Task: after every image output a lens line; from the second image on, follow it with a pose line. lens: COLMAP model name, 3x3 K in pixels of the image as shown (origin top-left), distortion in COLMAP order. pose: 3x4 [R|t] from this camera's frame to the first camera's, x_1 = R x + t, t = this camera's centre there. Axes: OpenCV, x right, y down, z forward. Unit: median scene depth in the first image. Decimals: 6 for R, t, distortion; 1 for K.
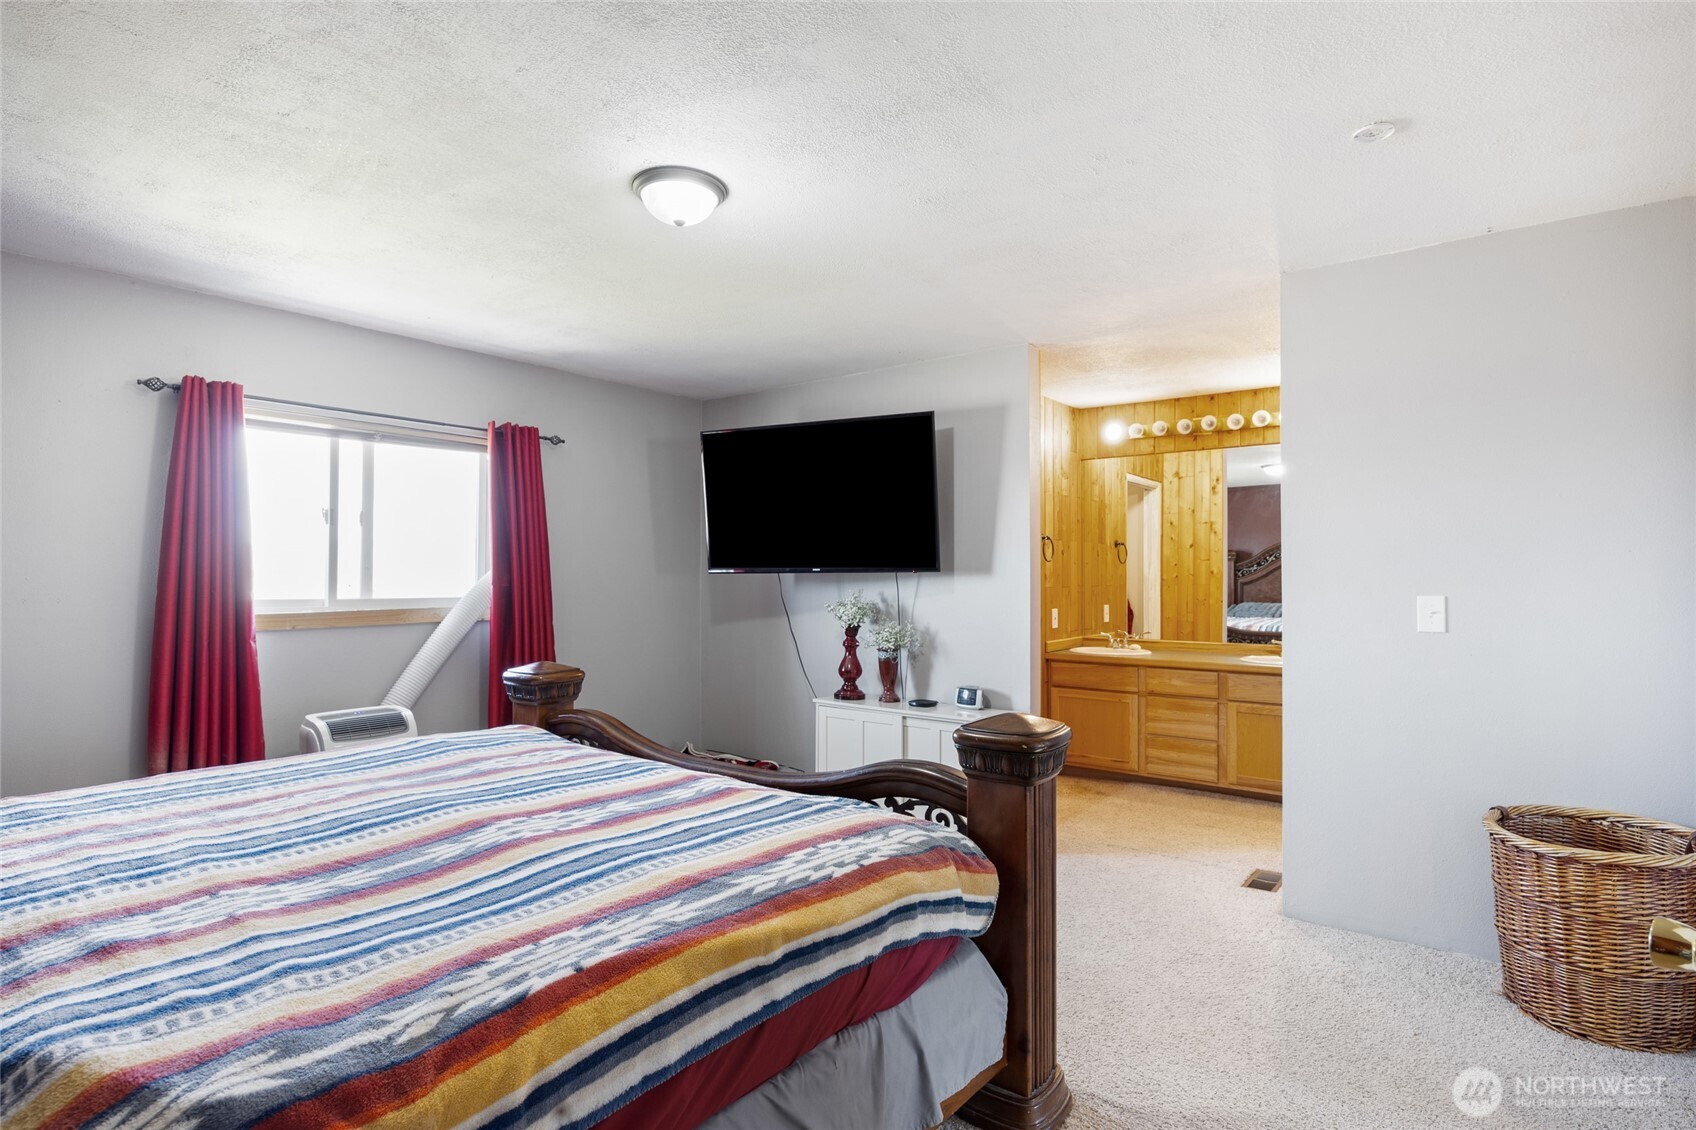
lens RADIAL K [[877.7, 0, 848.3], [0, 877.7, 576.3], [0, 0, 1]] dist [-0.001997, -0.000060]
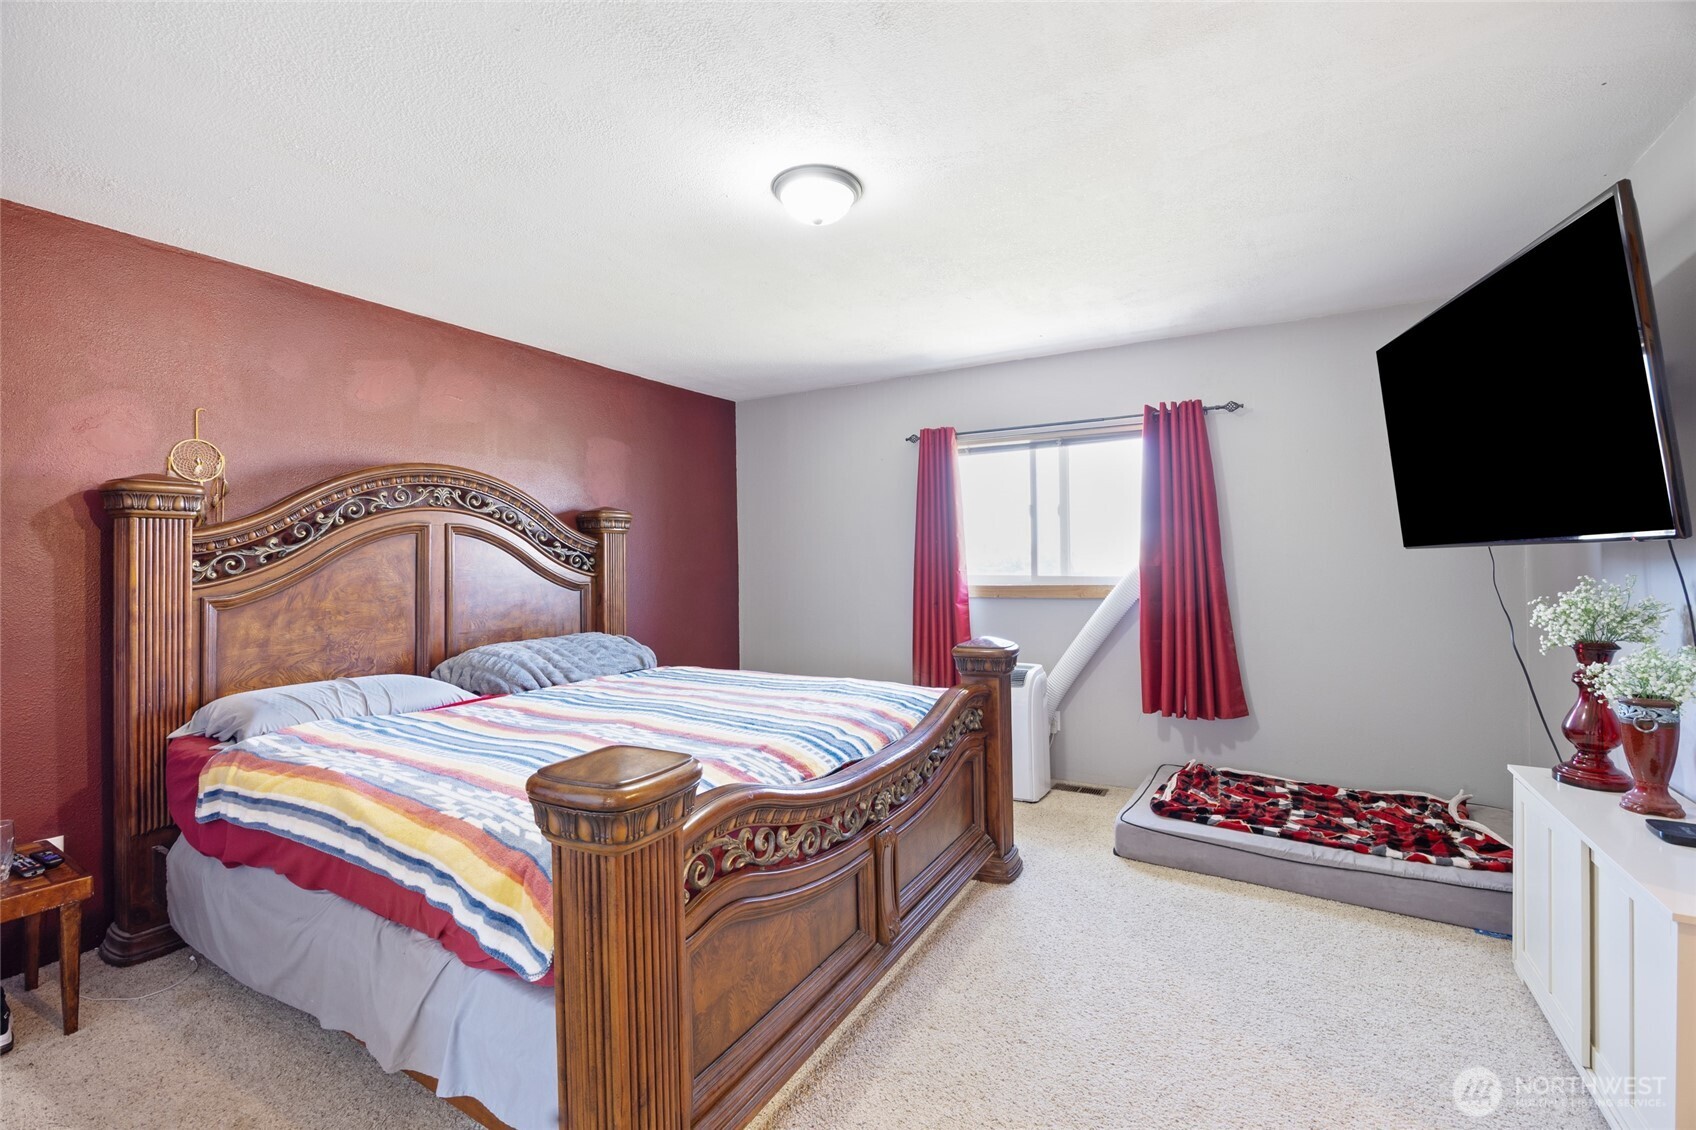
lens RADIAL K [[736.3, 0, 844.8], [0, 736.3, 551.3], [0, 0, 1]] dist [-0.024364, -0.000224]
pose [[0.124888, -0.016183, -0.992039, 0.473103], [0.009166, 0.999843, -0.015156, 0.003997], [0.992129, -0.007200, 0.125016, 0.647750]]
